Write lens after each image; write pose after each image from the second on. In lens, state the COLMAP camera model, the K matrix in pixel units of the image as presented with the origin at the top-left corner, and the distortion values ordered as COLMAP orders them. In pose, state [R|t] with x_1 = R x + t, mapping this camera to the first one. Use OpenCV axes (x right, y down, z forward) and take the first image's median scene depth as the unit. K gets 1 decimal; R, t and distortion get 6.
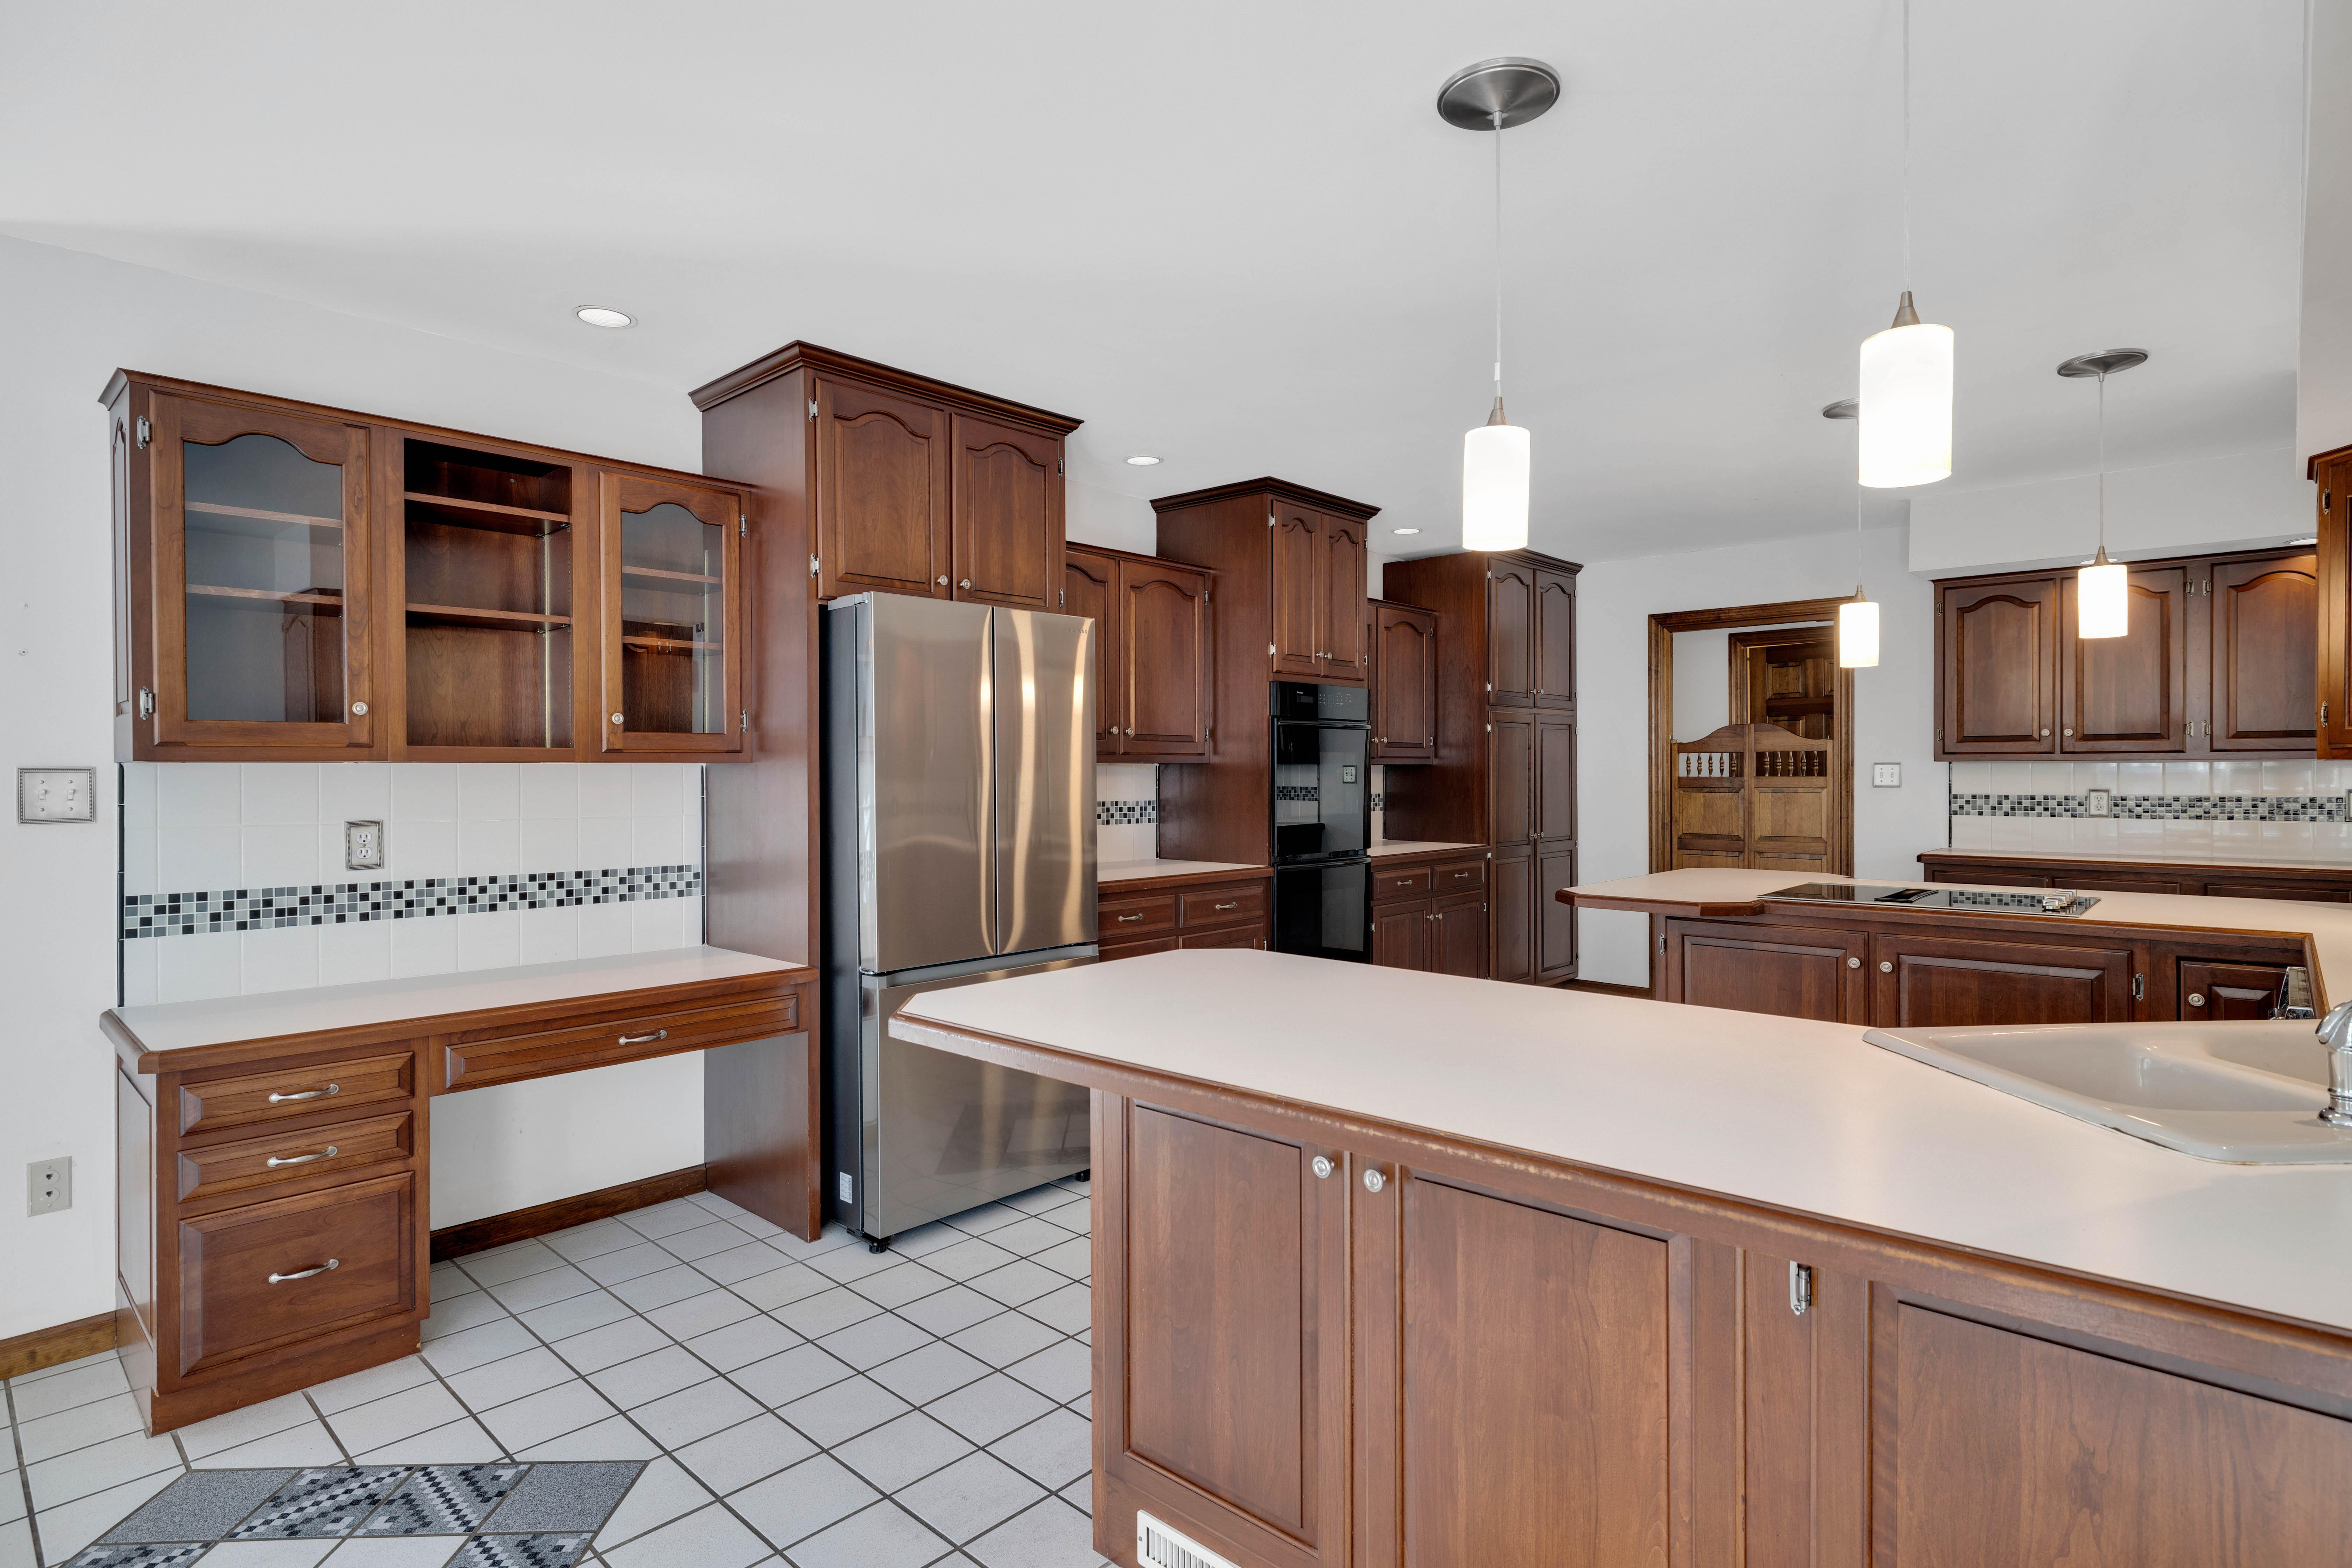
lens RADIAL K [[1201.4, 0, 1214.1], [0, 1201.4, 780.2], [0, 0, 1]] dist [-0.003460, 0.002047]
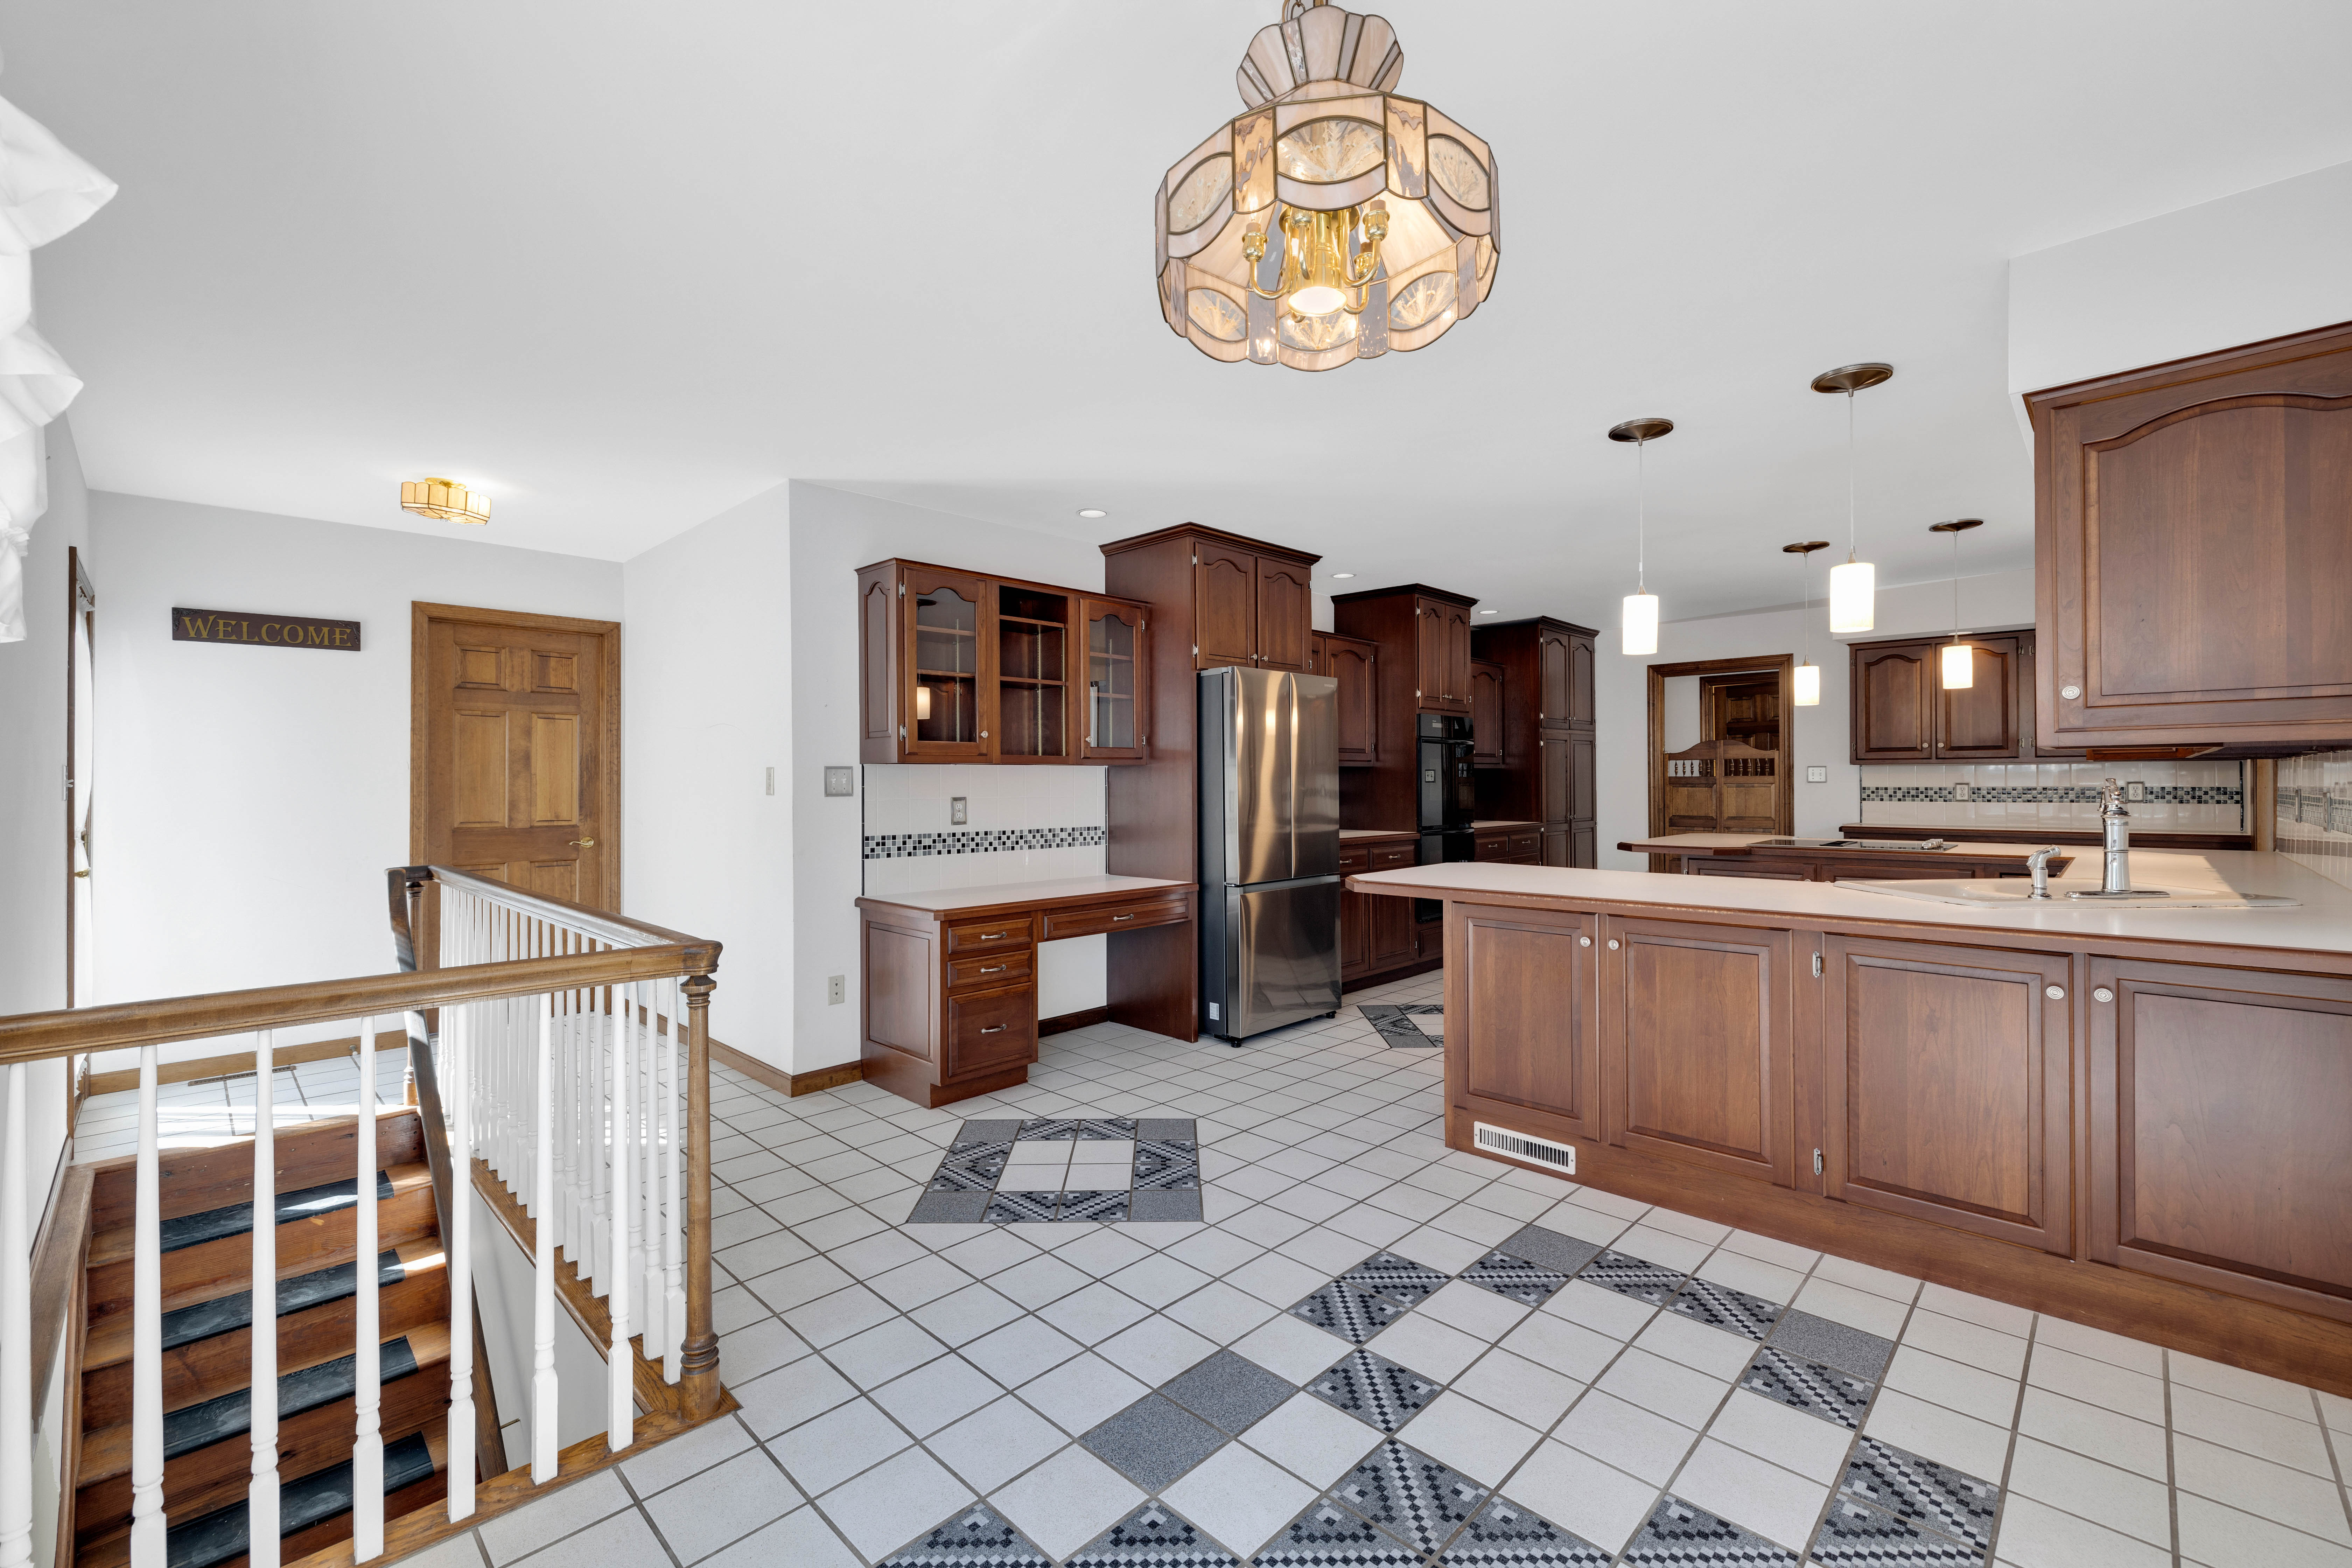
lens RADIAL K [[981.0, 0, 1211.1], [0, 981.0, 778.8], [0, 0, 1]] dist [0.000100, 0.000009]
pose [[0.999605, -0.002046, -0.028034, -0.251397], [0.001808, 0.999962, -0.008494, 0.016678], [0.028050, 0.008440, 0.999571, -0.379887]]
